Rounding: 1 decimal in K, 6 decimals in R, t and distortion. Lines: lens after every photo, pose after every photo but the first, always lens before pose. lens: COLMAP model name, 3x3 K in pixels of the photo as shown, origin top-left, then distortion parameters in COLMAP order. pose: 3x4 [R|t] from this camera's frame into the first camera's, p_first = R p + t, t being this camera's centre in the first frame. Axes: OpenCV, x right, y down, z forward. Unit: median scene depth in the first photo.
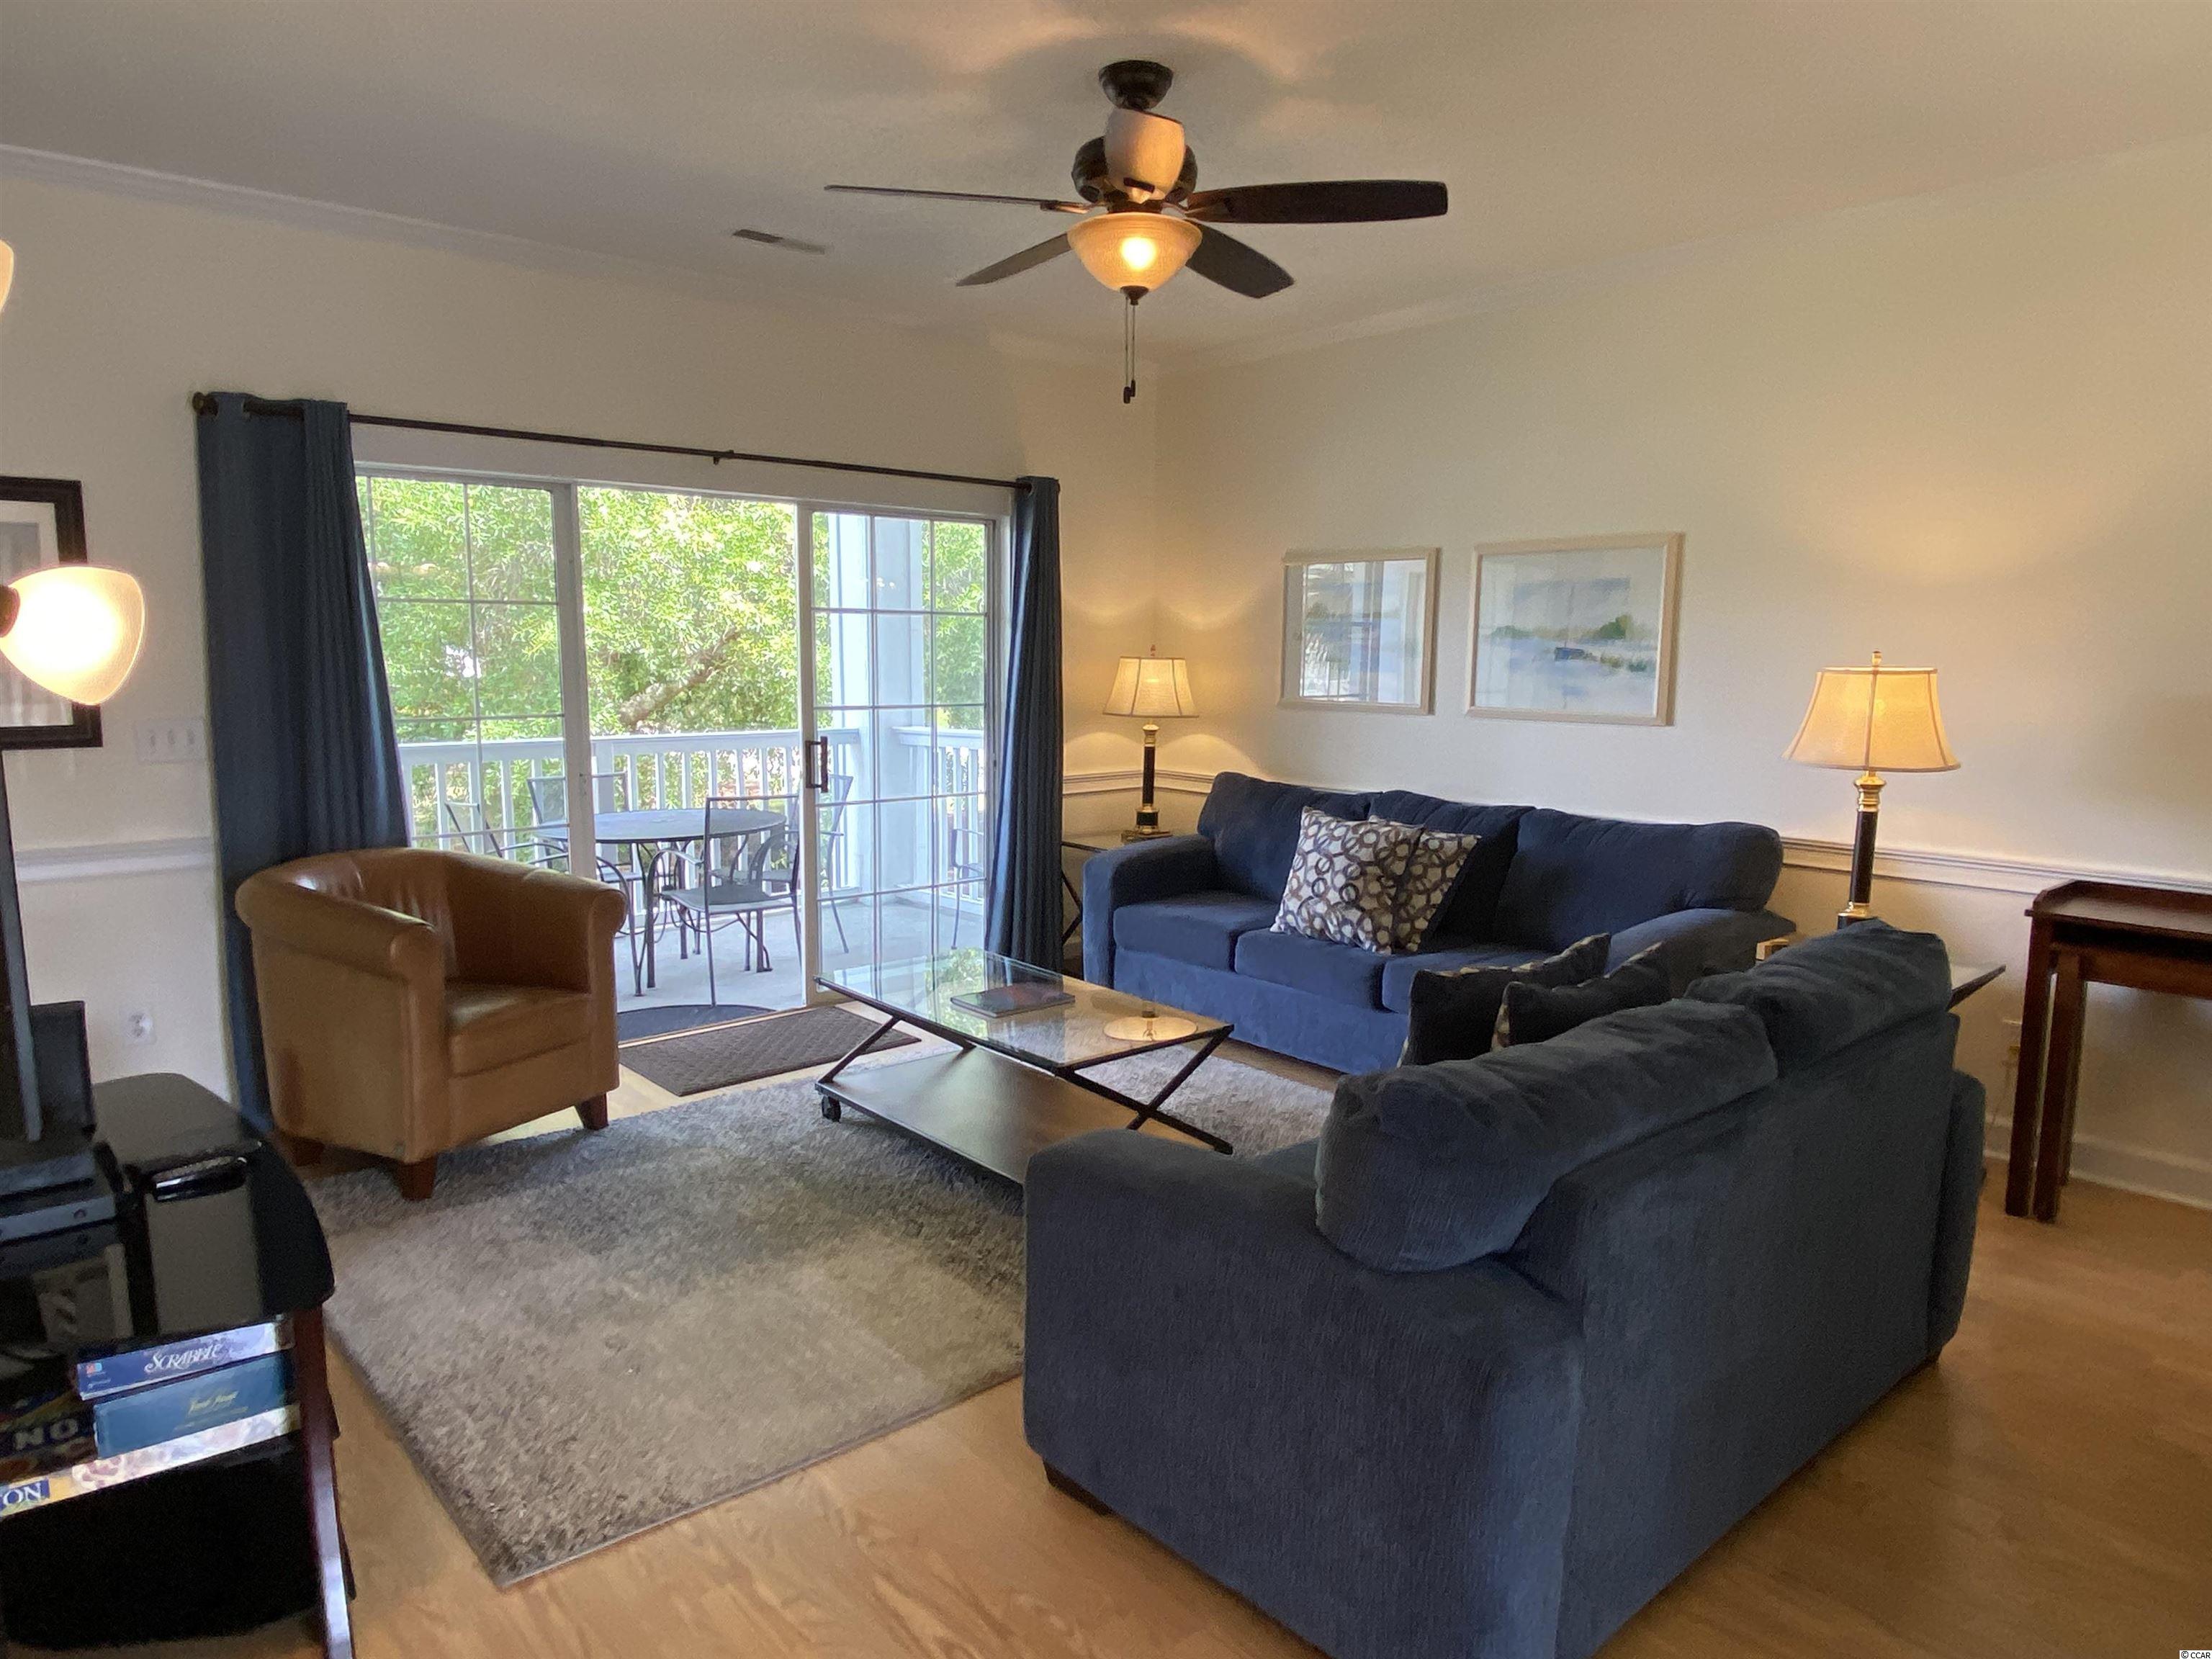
lens RADIAL K [[1404.2, 0, 1107.8], [0, 1404.2, 834.1], [0, 0, 1]] dist [0.063511, -0.071549]
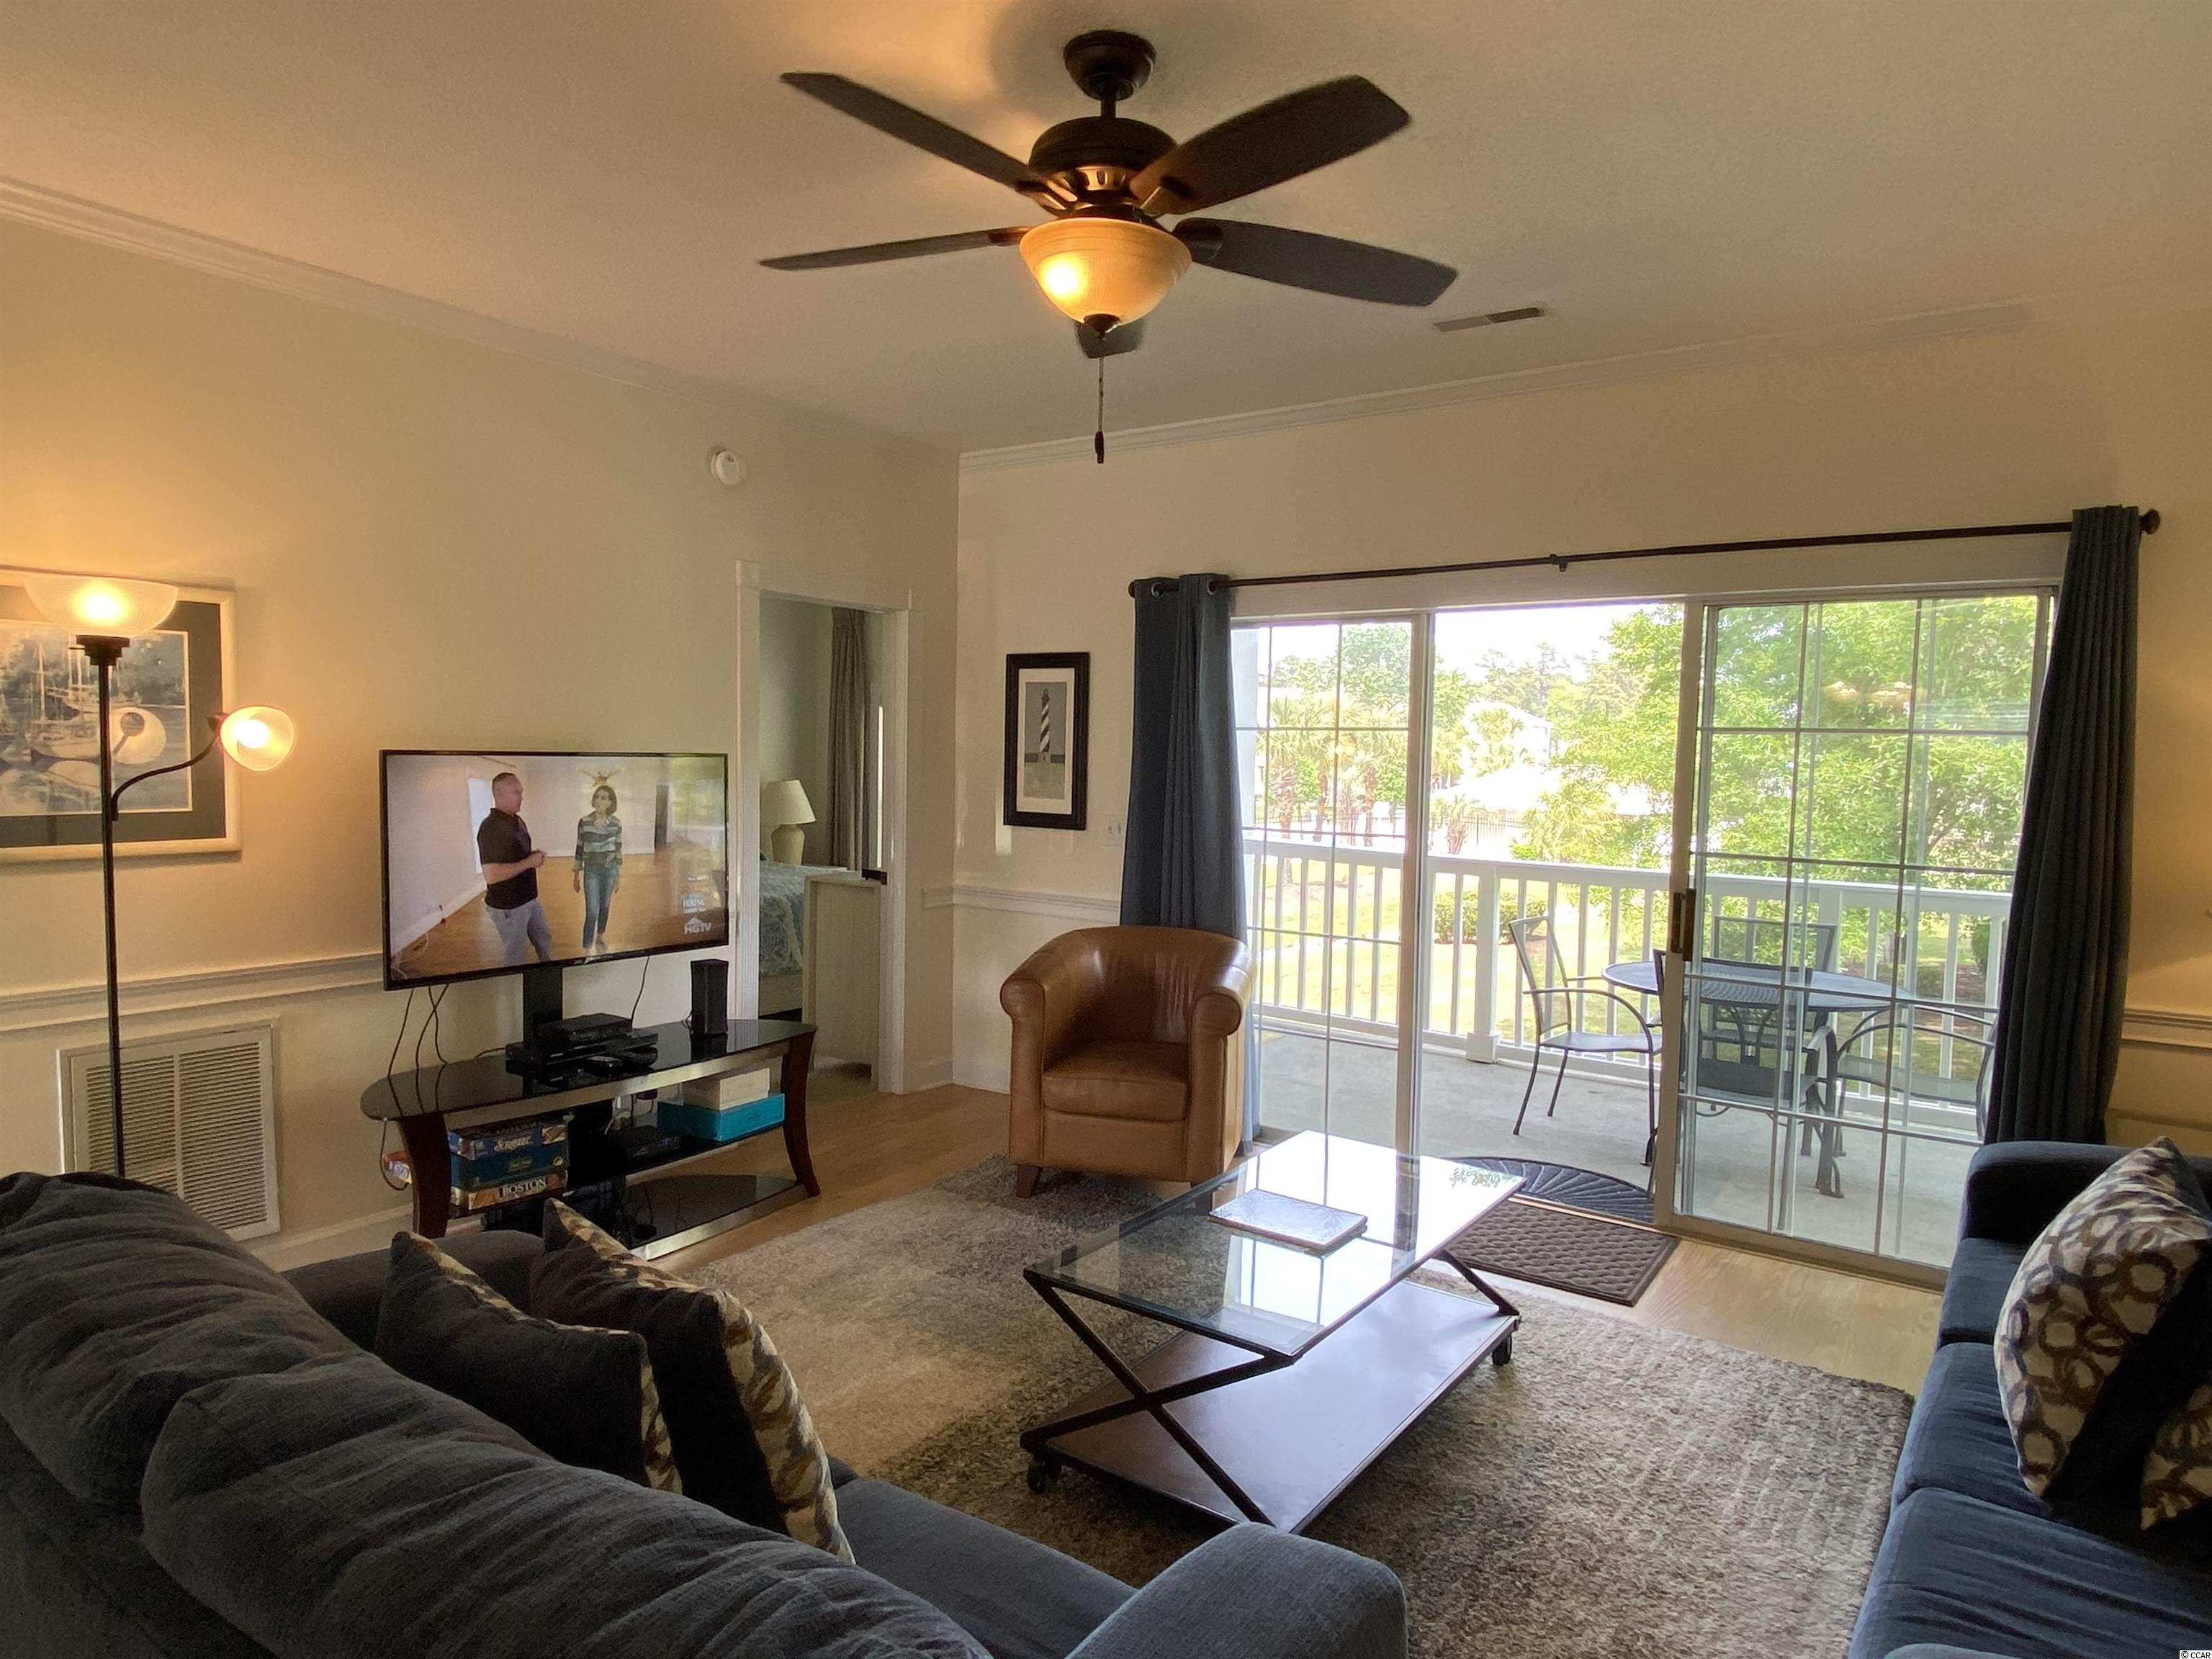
lens RADIAL K [[1310.2, 0, 1116.8], [0, 1310.2, 826.5], [0, 0, 1]] dist [0.053229, -0.031404]
pose [[0.238092, 0.056718, -0.969585, 0.575786], [-0.149638, 0.988516, 0.021080, -0.092823], [0.959646, 0.140067, 0.243845, 0.664762]]
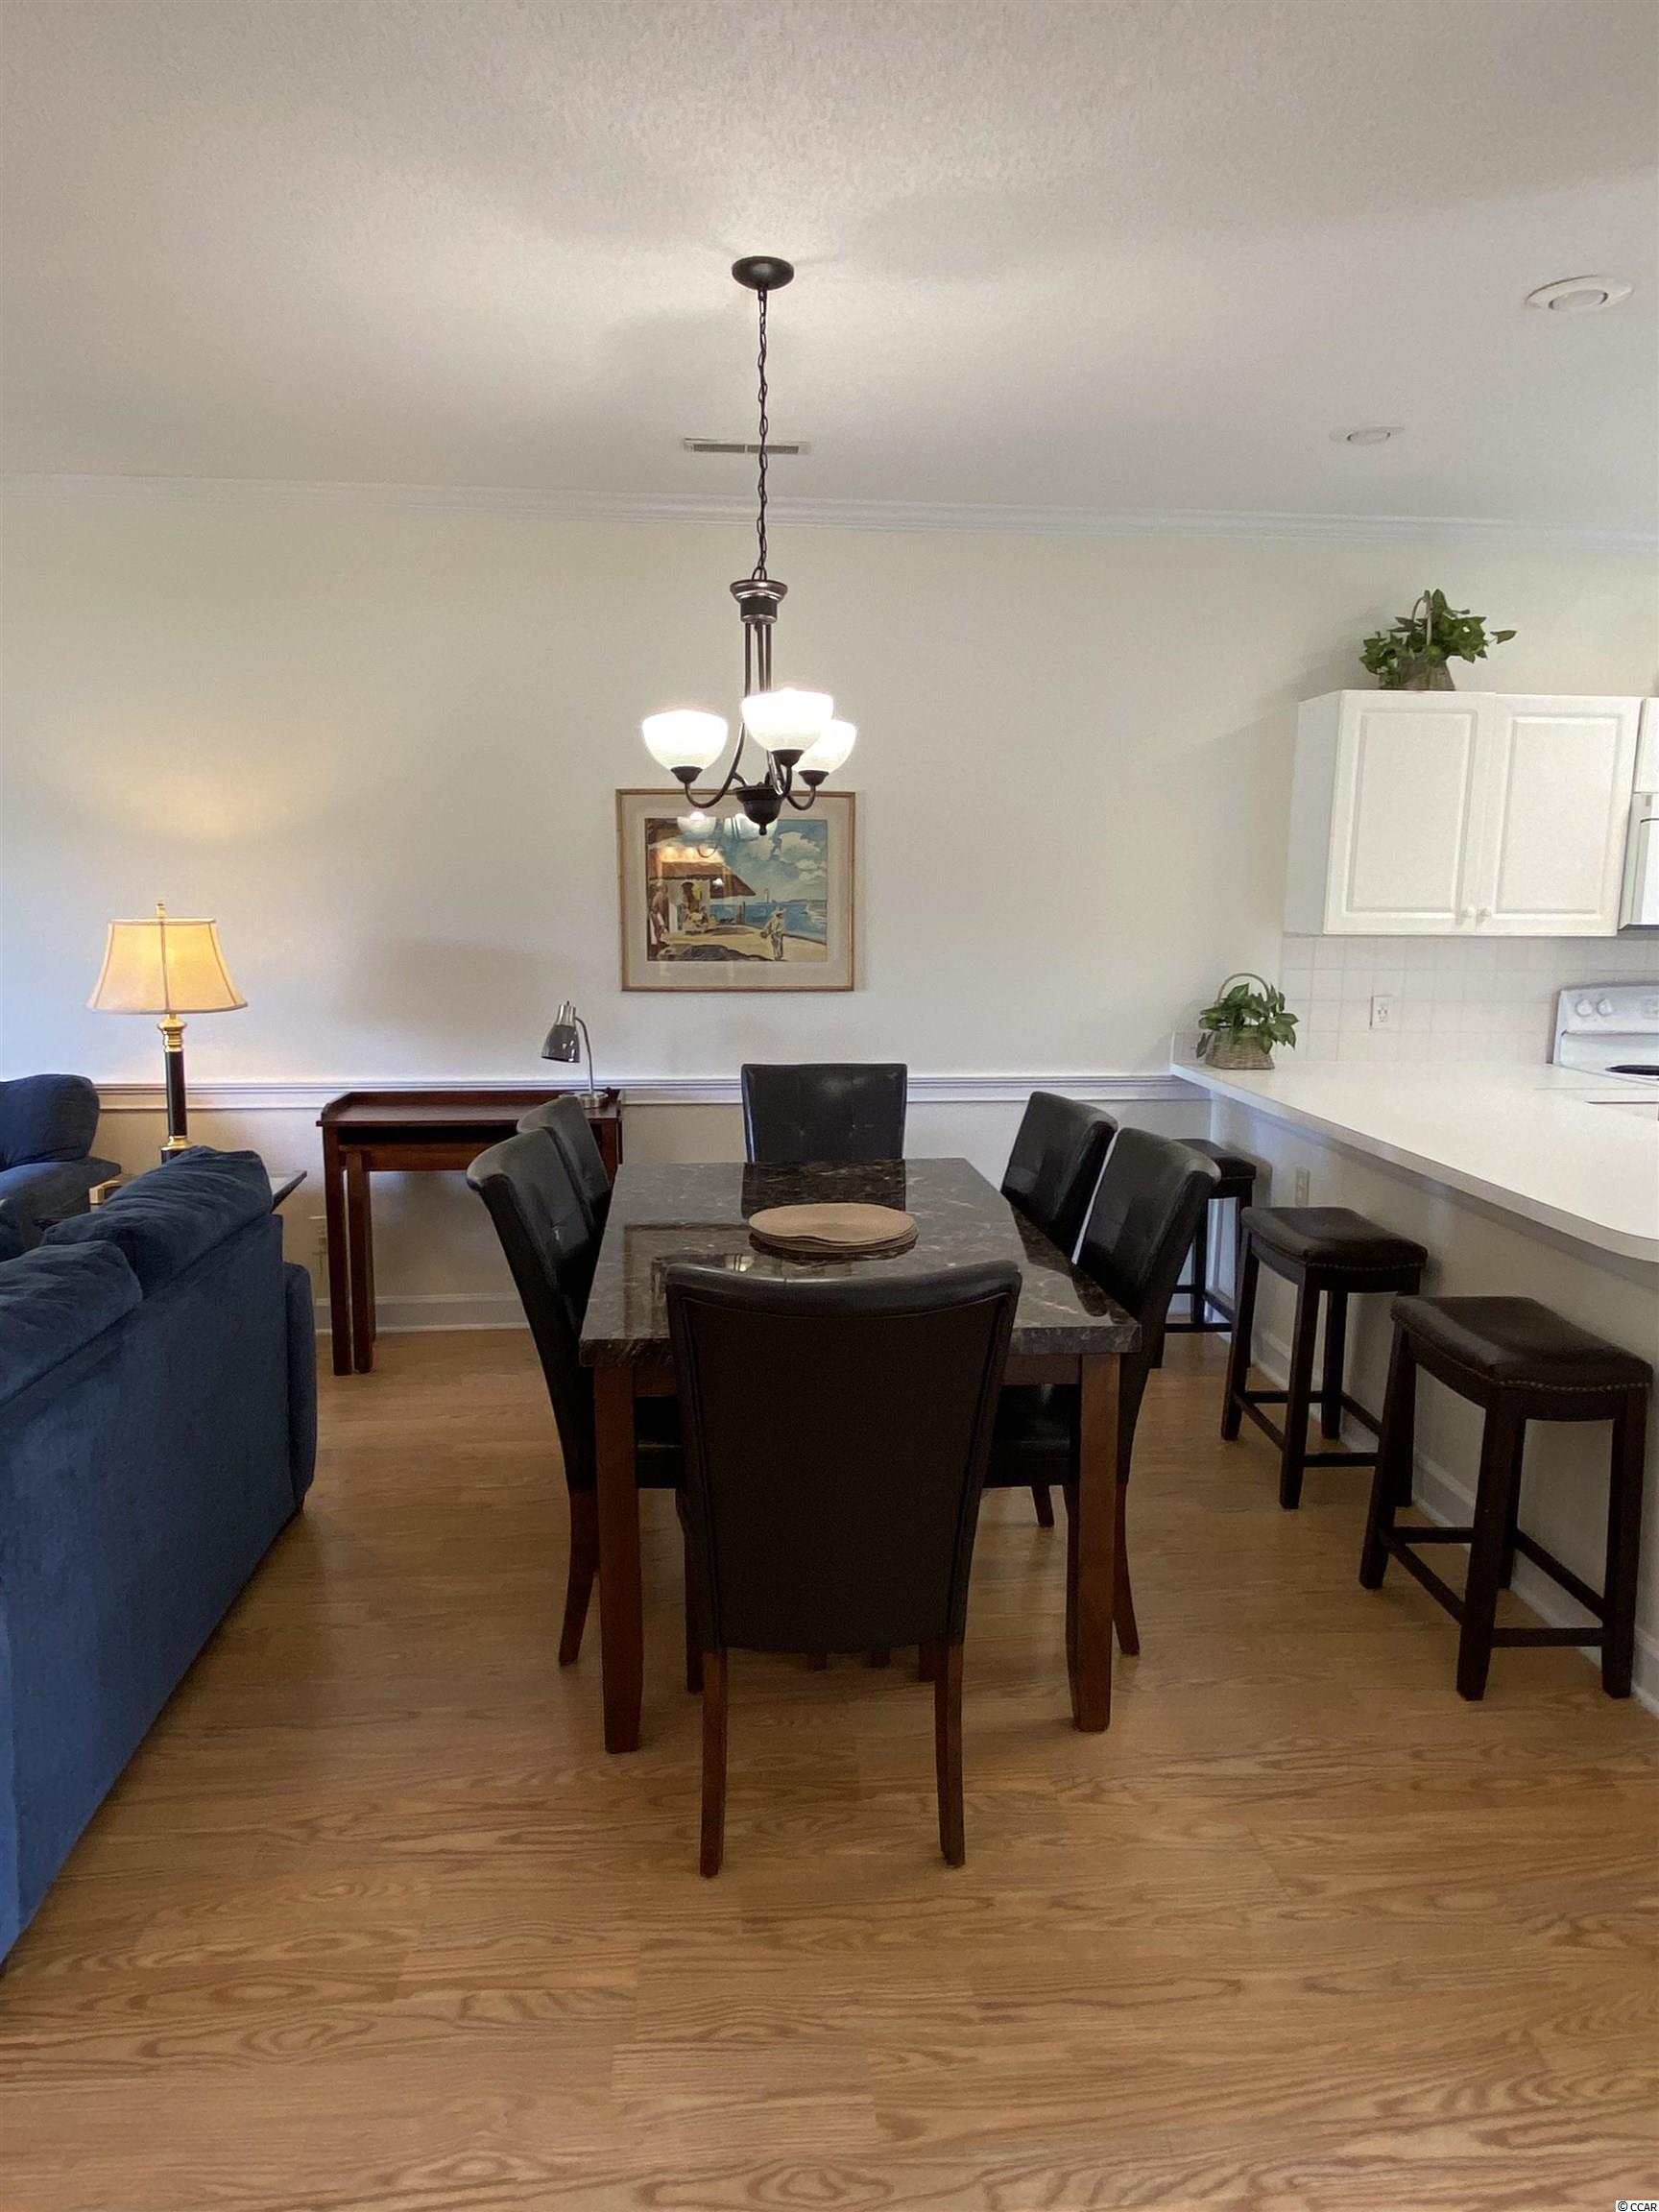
lens RADIAL K [[1405.3, 0, 833.3], [0, 1405.3, 1112.8], [0, 0, 1]] dist [0.091241, -0.102697]
pose [[0.587788, -0.126183, 0.799114, -0.043422], [0.109731, 0.991068, 0.075780, 0.002748], [-0.801539, 0.043145, 0.596384, -0.049424]]
